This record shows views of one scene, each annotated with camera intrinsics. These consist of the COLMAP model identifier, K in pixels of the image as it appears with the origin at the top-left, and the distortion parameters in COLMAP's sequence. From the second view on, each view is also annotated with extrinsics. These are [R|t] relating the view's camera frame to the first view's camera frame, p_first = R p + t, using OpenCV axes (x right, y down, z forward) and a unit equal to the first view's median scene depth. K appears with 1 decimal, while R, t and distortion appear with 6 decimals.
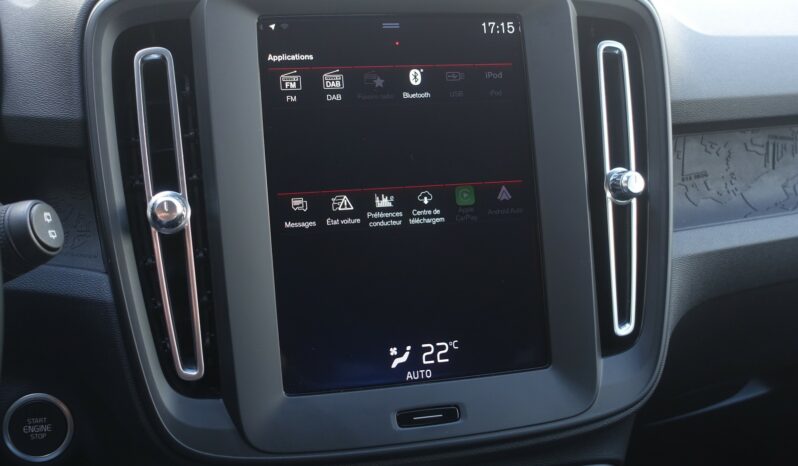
lens RADIAL K [[920.9, 0, 399.0], [0, 920.9, 233.0], [0, 0, 1]] dist [-0.022190, -0.035944]
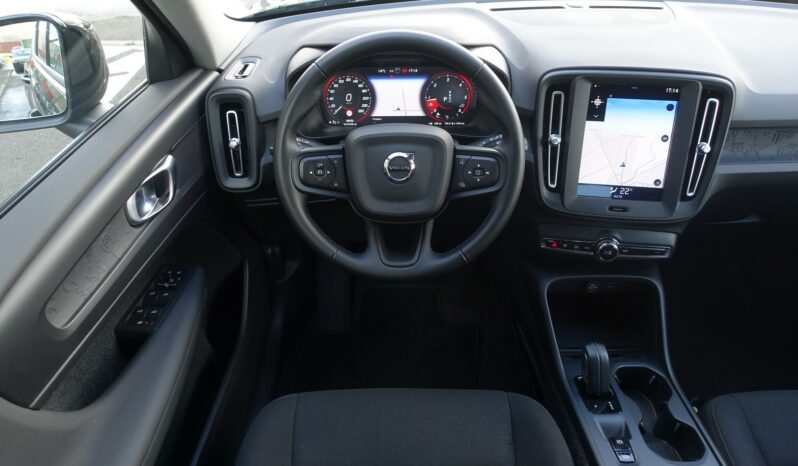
lens RADIAL K [[544.9, 0, 399.0], [0, 544.9, 233.0], [0, 0, 1]] dist [-0.004258, -0.000213]
pose [[0.924731, 0.210901, -0.316850, -0.058696], [-0.099761, 0.937648, 0.332962, -0.298911], [0.367316, -0.276291, 0.888112, -1.080061]]
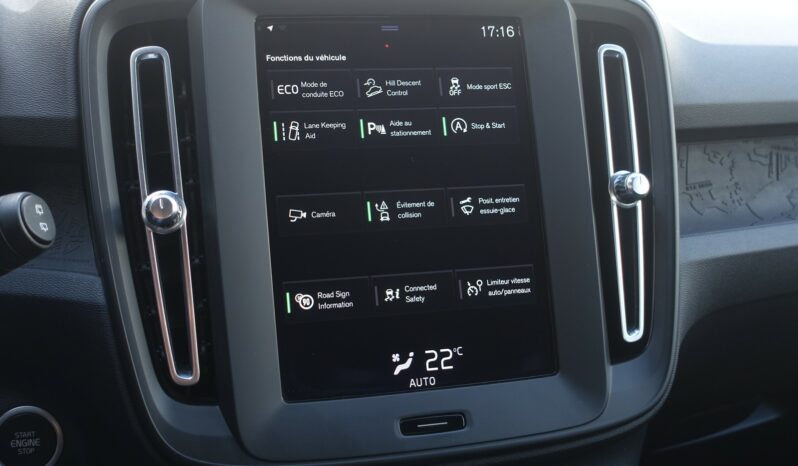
lens RADIAL K [[920.9, 0, 399.0], [0, 920.9, 233.0], [0, 0, 1]] dist [-0.022190, -0.035944]
pose [[0.999938, -0.009764, 0.005264, -0.006340], [0.010111, 0.997453, -0.070607, 0.065056], [-0.004562, 0.070656, 0.997490, 0.026125]]
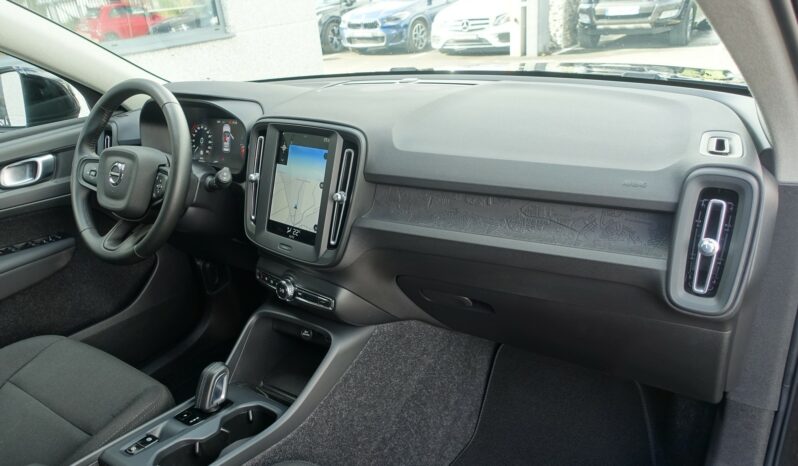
lens RADIAL K [[544.2, 0, 399.0], [0, 544.2, 233.0], [0, 0, 1]] dist [-0.002399, -0.001434]
pose [[0.551801, 0.265226, -0.790677, 1.867770], [-0.166946, 0.964021, 0.206864, -0.354871], [0.817095, 0.017853, 0.576226, 0.132354]]
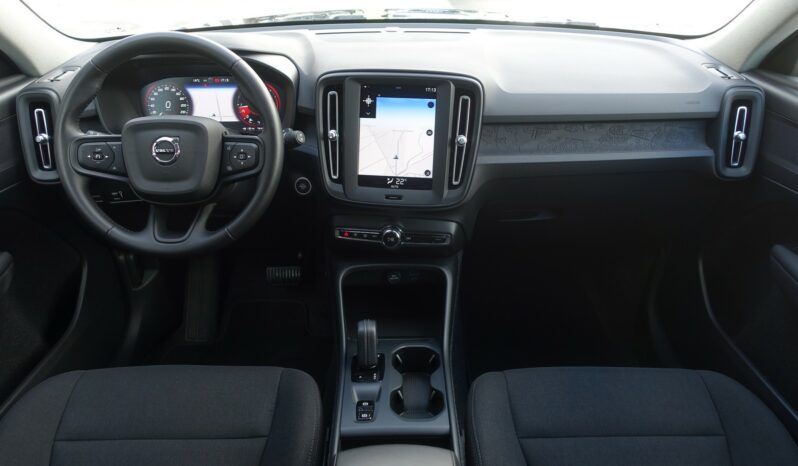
lens RADIAL K [[544.2, 0, 399.0], [0, 544.2, 233.0], [0, 0, 1]] dist [-0.002399, -0.001434]
pose [[0.929906, 0.170866, -0.325699, 0.767335], [-0.100225, 0.969747, 0.222589, -0.149918], [0.353878, -0.174344, 0.918899, -1.011666]]
